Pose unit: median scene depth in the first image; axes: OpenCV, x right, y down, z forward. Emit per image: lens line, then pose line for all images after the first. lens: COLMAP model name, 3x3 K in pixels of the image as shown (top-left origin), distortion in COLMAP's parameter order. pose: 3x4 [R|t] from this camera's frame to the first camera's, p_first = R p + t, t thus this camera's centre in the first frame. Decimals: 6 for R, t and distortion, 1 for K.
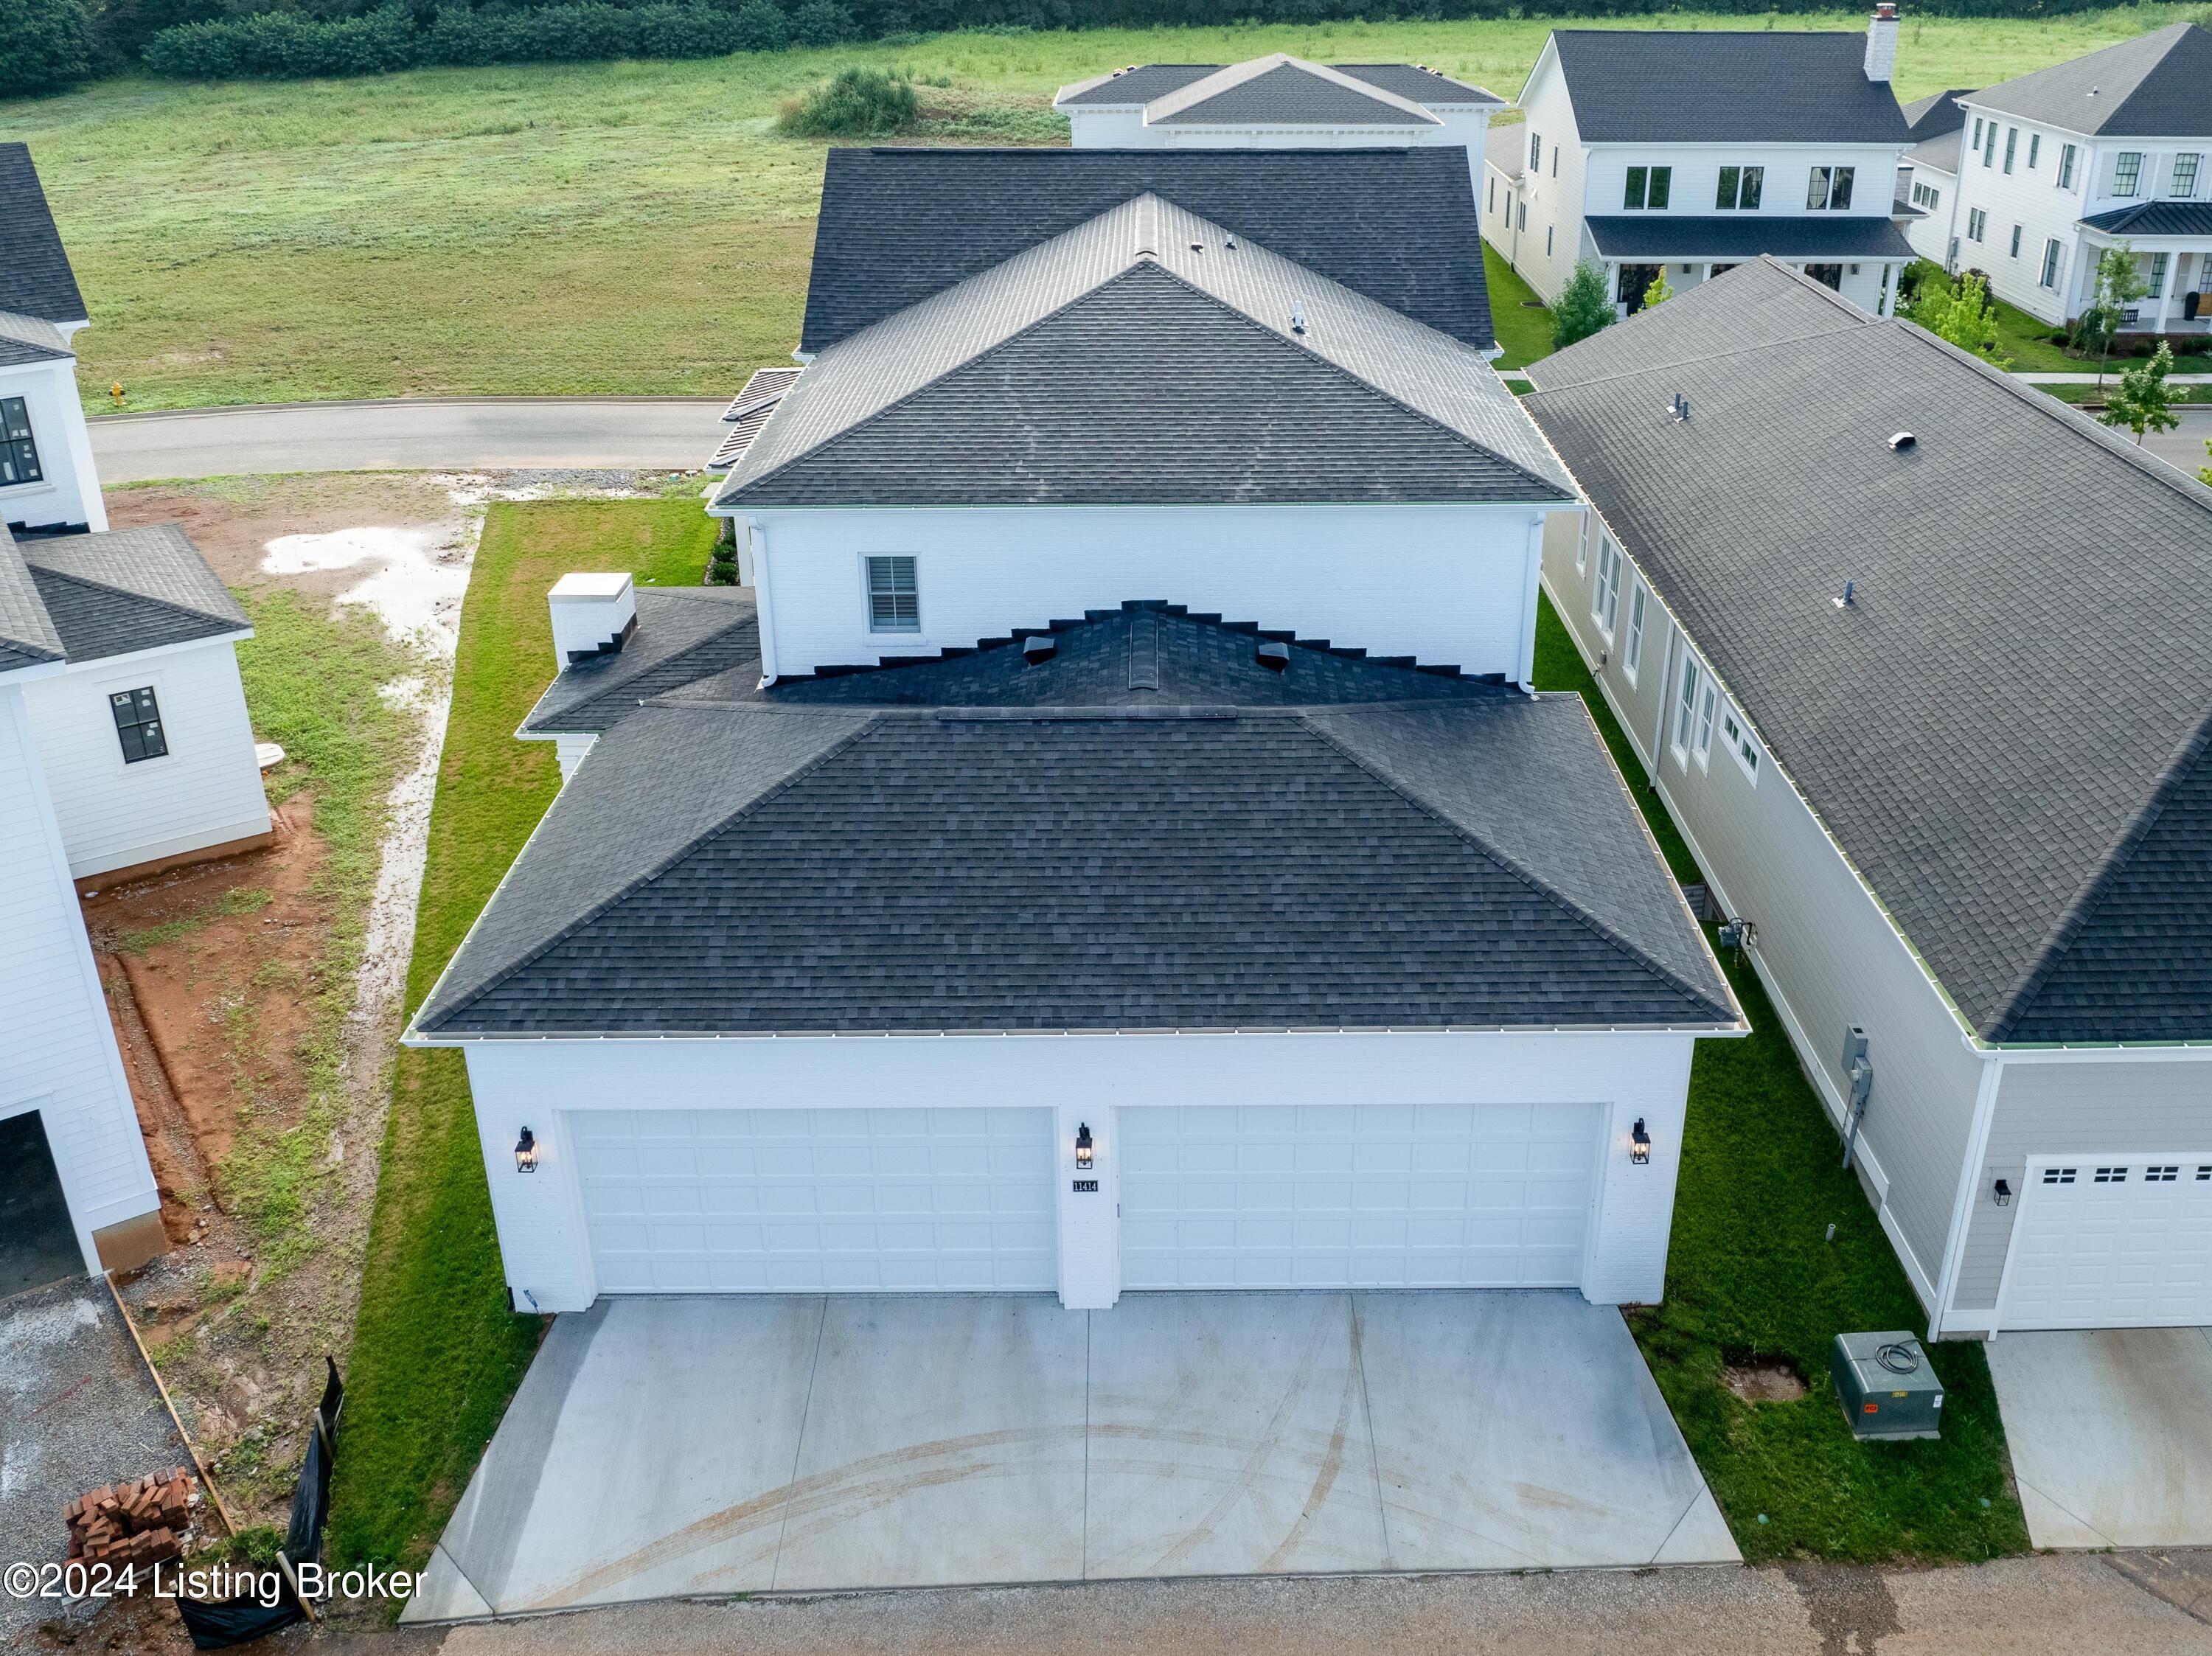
lens RADIAL K [[1915.1, 0, 1186.8], [0, 1915.1, 824.8], [0, 0, 1]] dist [-0.057799, 0.041838]
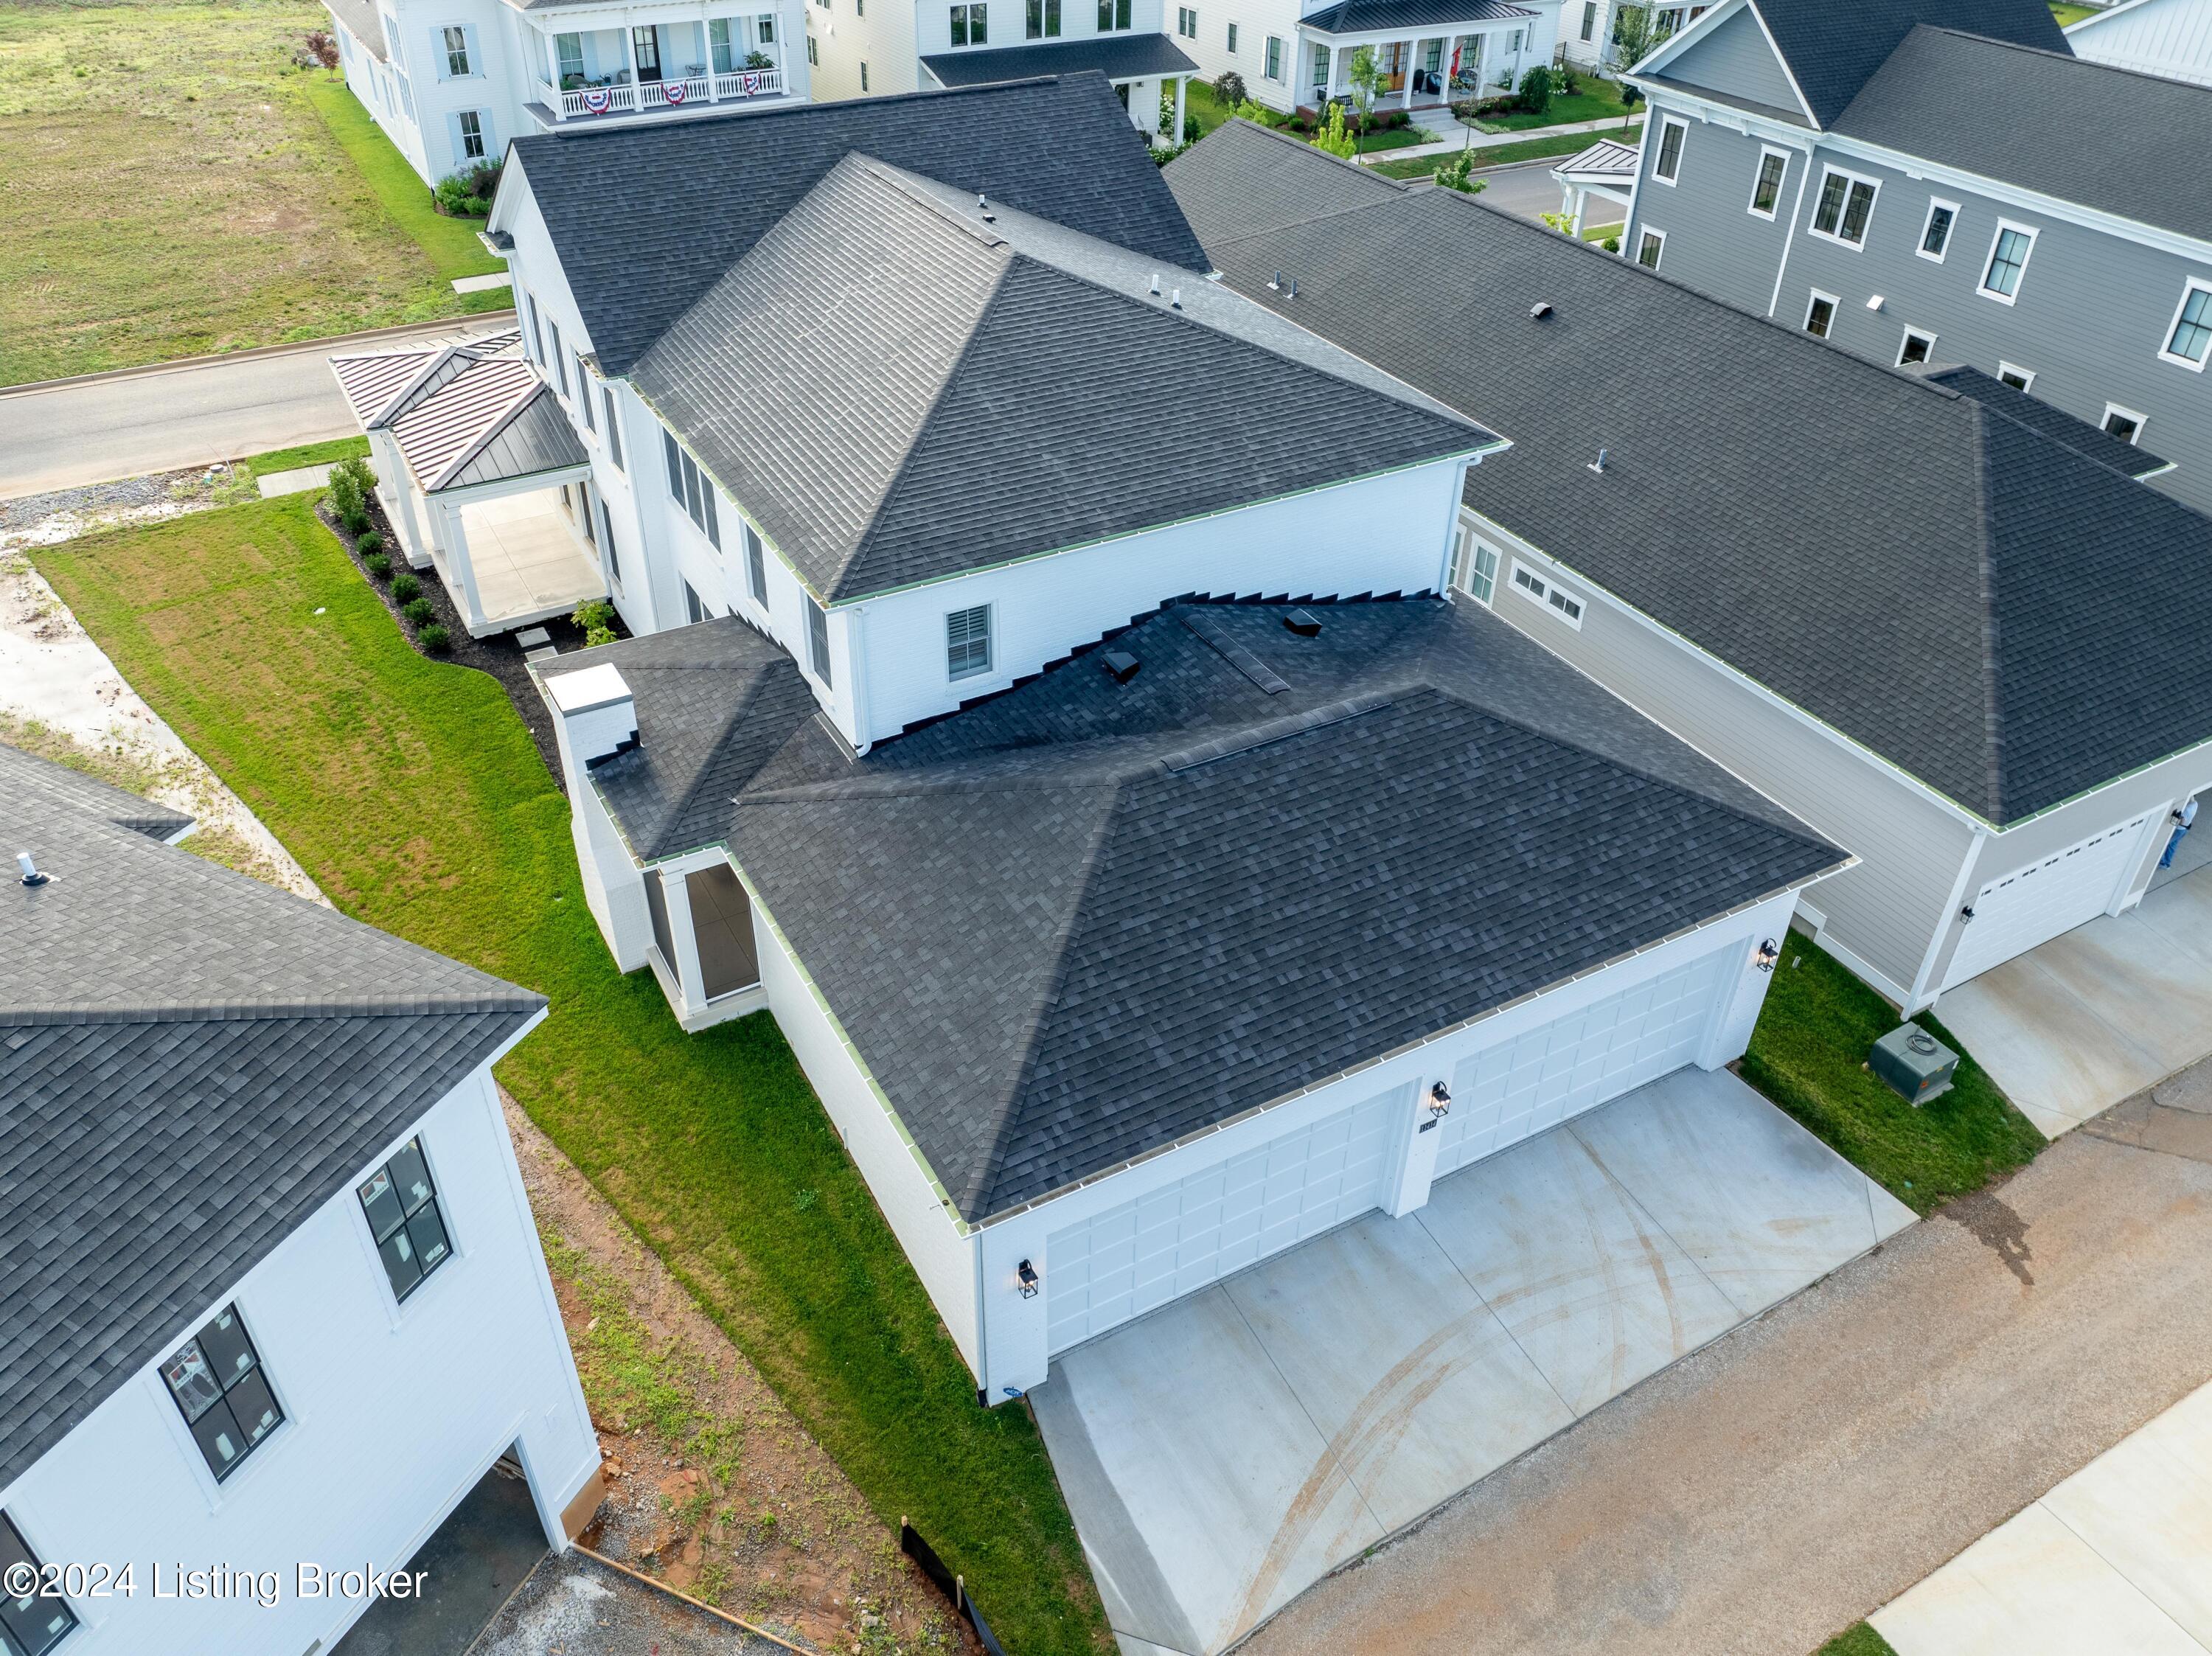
lens RADIAL K [[1610.5, 0, 1099.2], [0, 1610.5, 888.1], [0, 0, 1]] dist [-0.033457, 0.002866]
pose [[0.879636, -0.286972, 0.379324, -0.556362], [0.198336, 0.946149, 0.255862, -0.245272], [-0.432322, -0.149831, 0.889184, 0.197426]]
